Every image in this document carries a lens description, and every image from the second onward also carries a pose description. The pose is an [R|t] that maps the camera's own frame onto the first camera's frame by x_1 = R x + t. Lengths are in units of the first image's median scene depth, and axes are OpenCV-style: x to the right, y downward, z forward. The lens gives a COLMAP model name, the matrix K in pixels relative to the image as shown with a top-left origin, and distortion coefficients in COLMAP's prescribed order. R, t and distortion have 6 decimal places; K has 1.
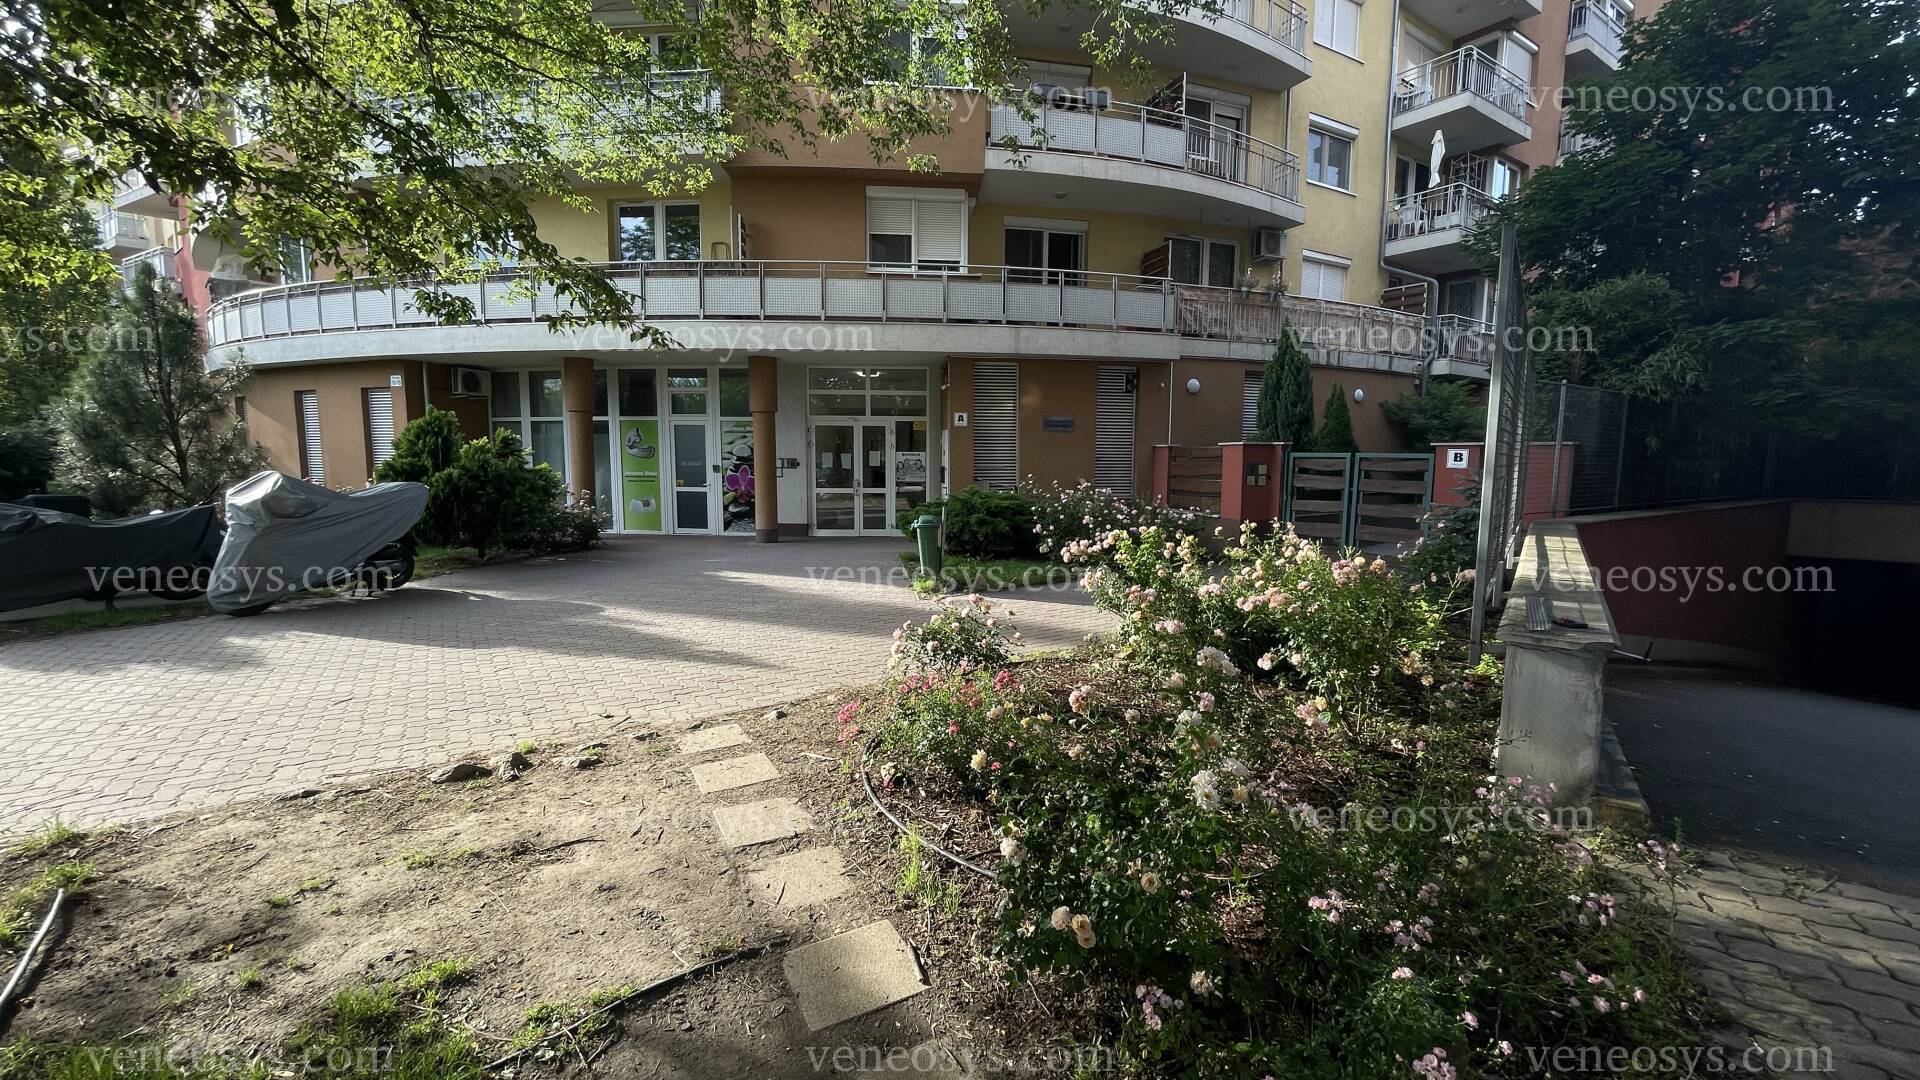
lens RADIAL K [[774.9, 0, 961.3], [0, 774.9, 541.3], [0, 0, 1]] dist [0.001960, -0.000381]
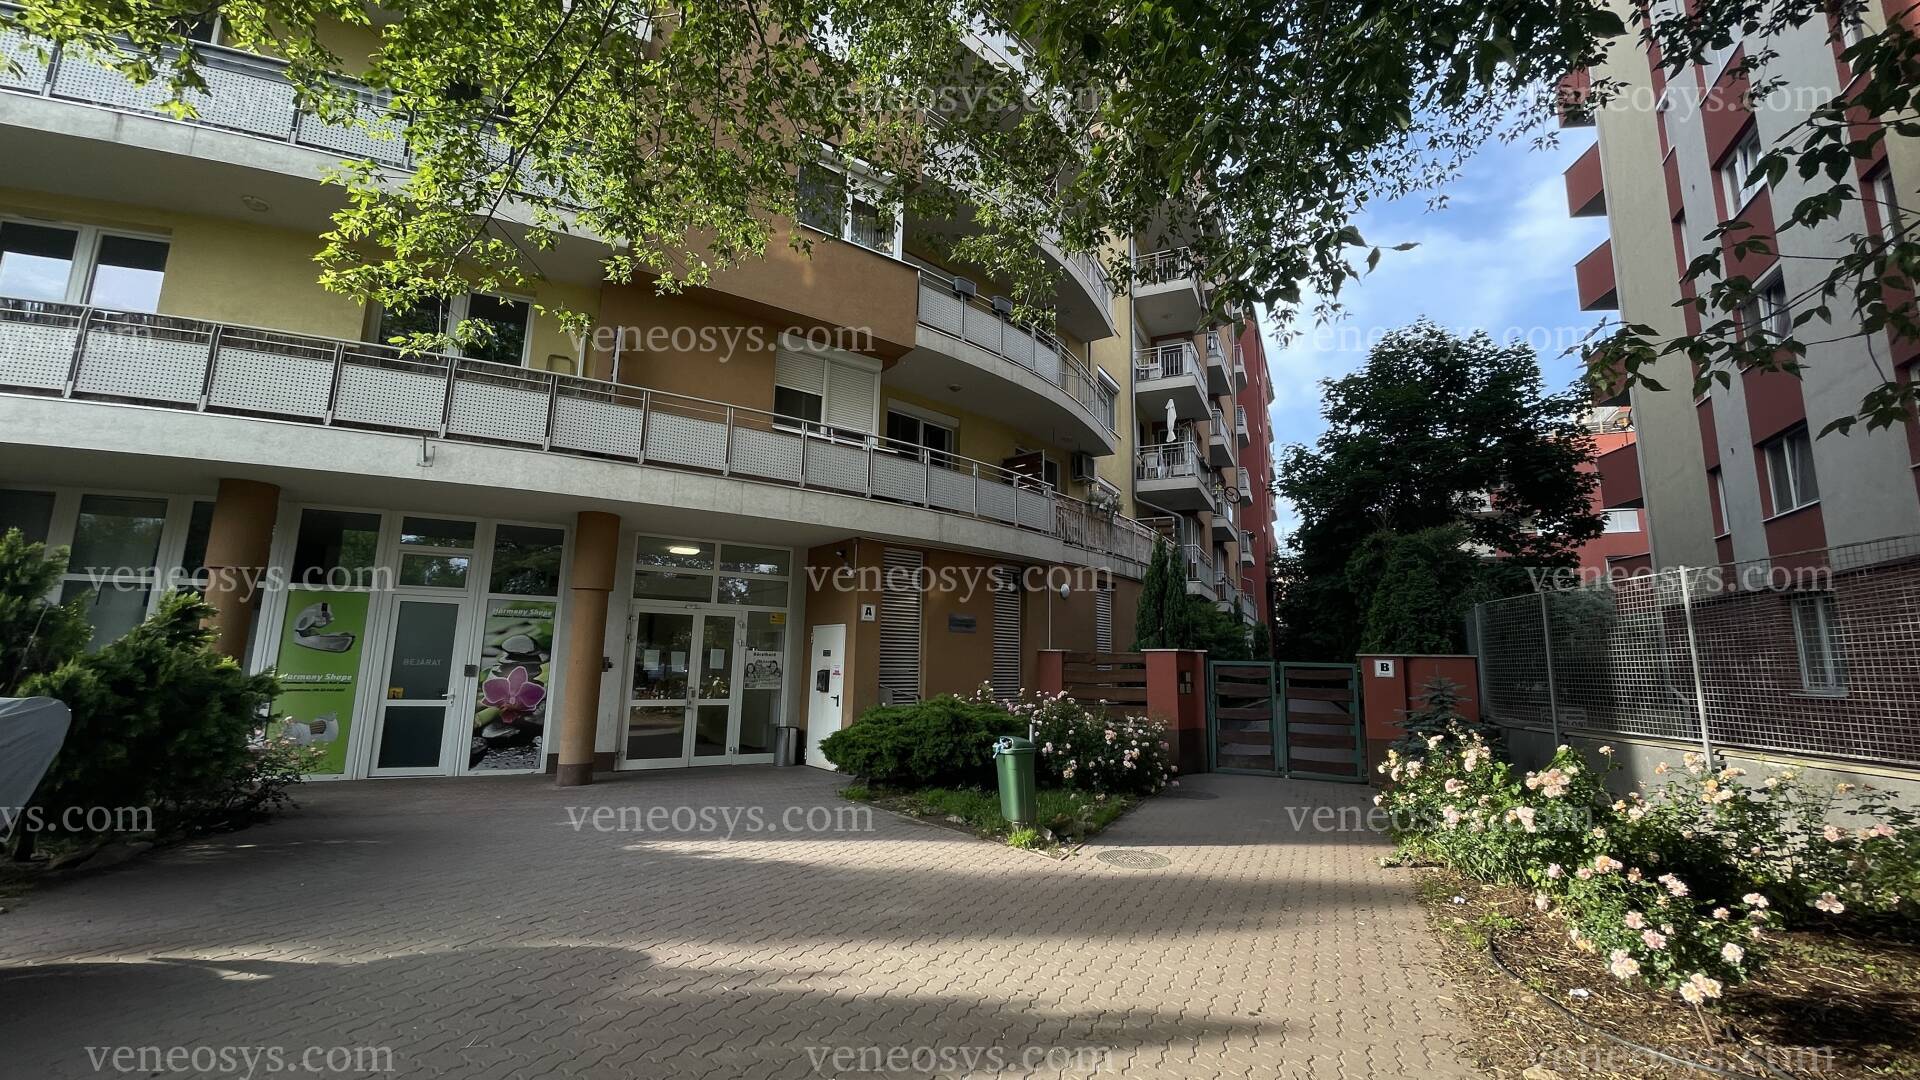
lens RADIAL K [[774.9, 0, 960.3], [0, 774.9, 539.0], [0, 0, 1]] dist [0.001960, -0.000381]
pose [[0.860507, 0.094342, 0.500627, -0.302051], [0.040199, 0.967064, -0.251338, -0.020034], [-0.507851, 0.236403, 0.828373, 0.223215]]
